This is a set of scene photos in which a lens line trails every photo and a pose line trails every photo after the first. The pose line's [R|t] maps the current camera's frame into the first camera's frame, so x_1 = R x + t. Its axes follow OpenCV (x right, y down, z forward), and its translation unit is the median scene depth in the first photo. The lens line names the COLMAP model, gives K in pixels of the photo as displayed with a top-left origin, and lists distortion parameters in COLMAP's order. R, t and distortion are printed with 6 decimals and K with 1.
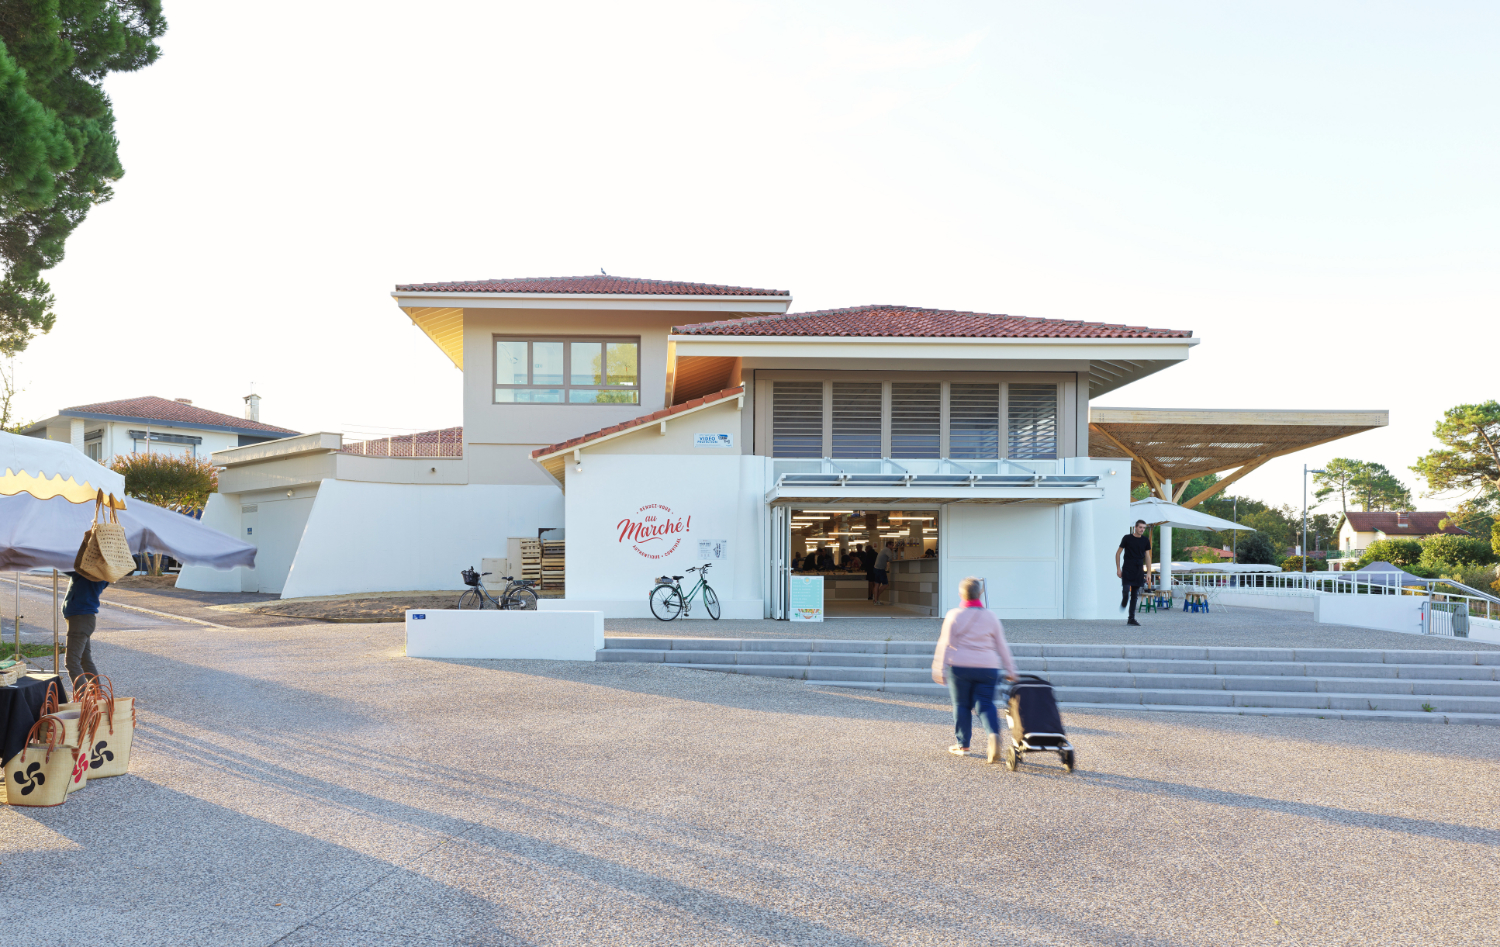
lens RADIAL K [[1097.1, 0, 750.0], [0, 1097.1, 473.5], [0, 0, 1]] dist [-0.004344, -0.001131]
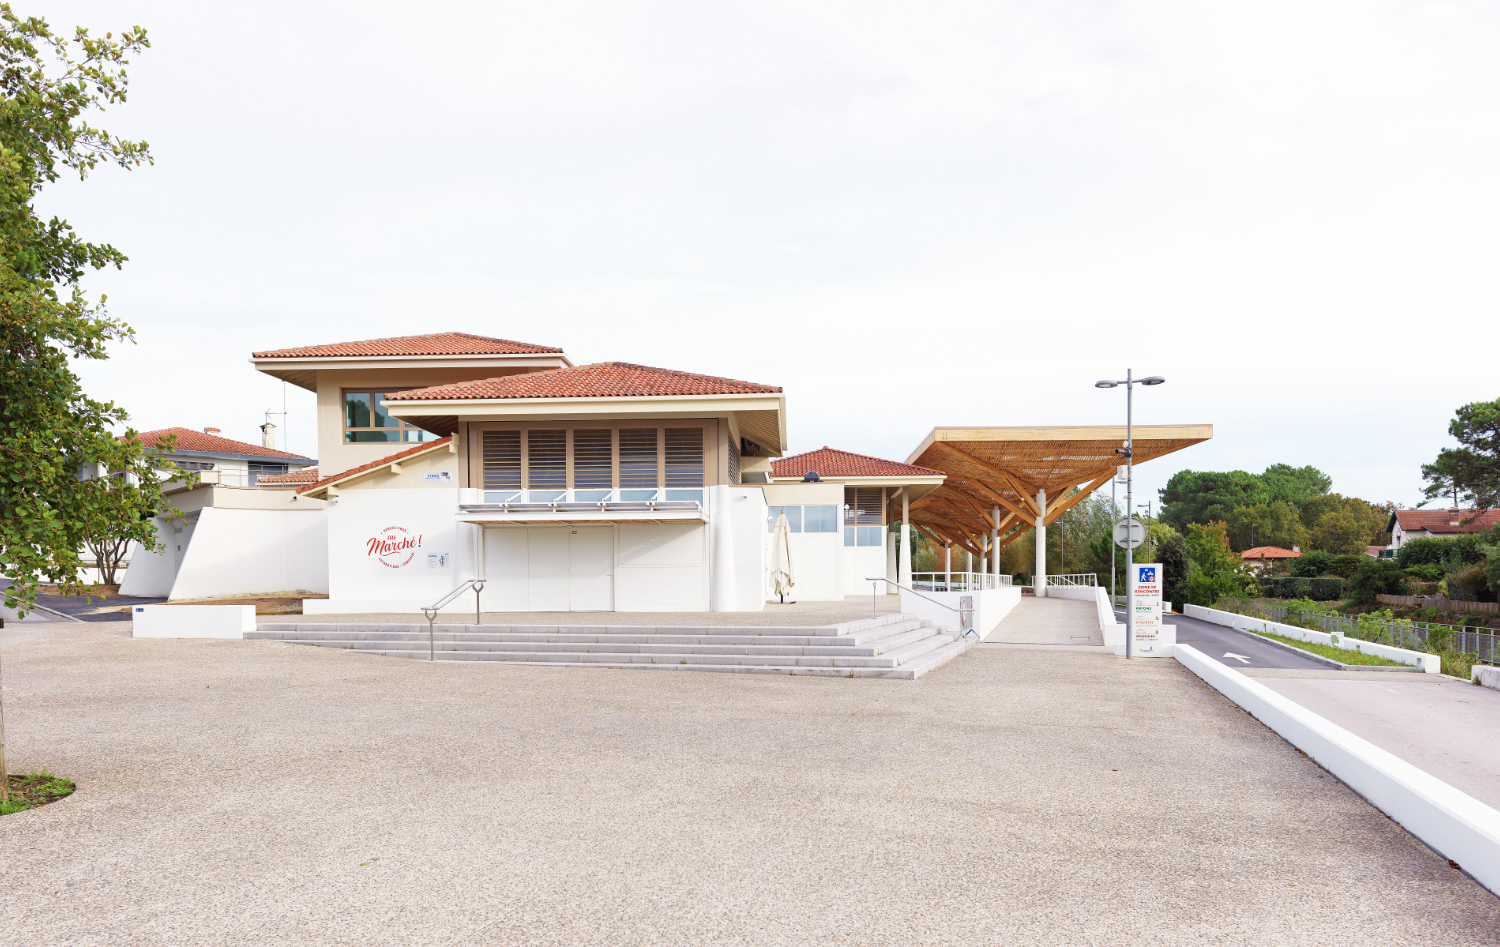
lens RADIAL K [[1097.1, 0, 750.0], [0, 1097.1, 473.5], [0, 0, 1]] dist [-0.004344, -0.001131]
pose [[0.996824, -0.017221, -0.077754, 0.427140], [0.016778, 0.999839, -0.006348, -0.019360], [0.077851, 0.005023, 0.996952, -0.267788]]
